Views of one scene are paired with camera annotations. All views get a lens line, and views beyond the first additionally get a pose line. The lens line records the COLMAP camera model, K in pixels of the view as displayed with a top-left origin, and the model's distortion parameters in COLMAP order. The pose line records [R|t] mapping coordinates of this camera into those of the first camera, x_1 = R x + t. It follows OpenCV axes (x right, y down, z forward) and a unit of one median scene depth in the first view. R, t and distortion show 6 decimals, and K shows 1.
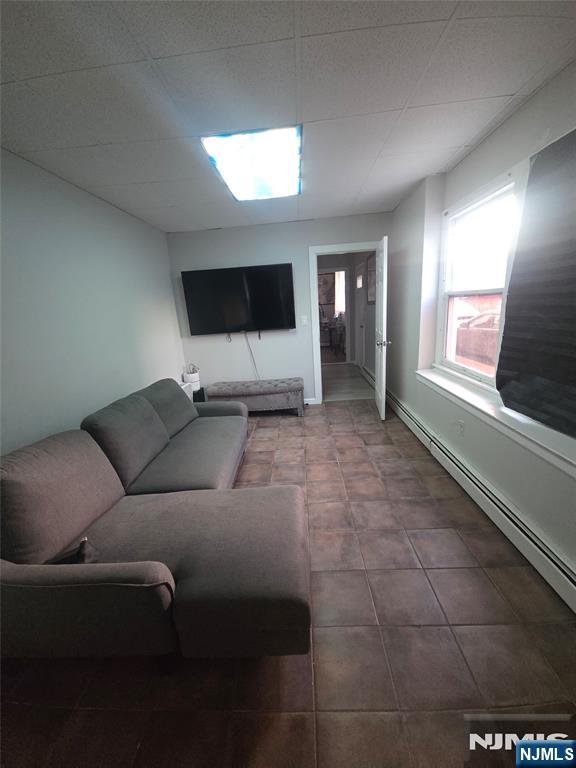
lens RADIAL K [[313.3, 0, 289.2], [0, 313.3, 382.0], [0, 0, 1]] dist [0.002150, -0.000025]
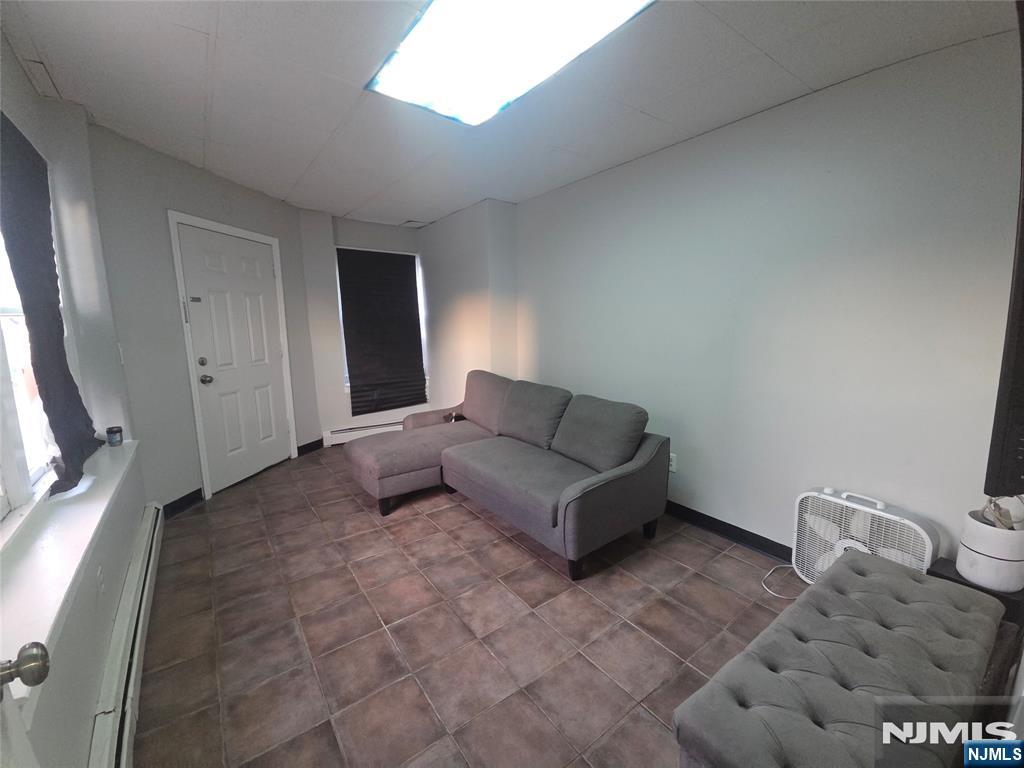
lens RADIAL K [[417.7, 0, 515.8], [0, 417.7, 385.9], [0, 0, 1]] dist [0.002150, -0.000025]
pose [[-0.777468, 0.166013, -0.606617, 0.354035], [-0.095334, 0.922279, 0.374584, -0.383163], [0.621655, 0.349058, -0.701215, 1.552237]]
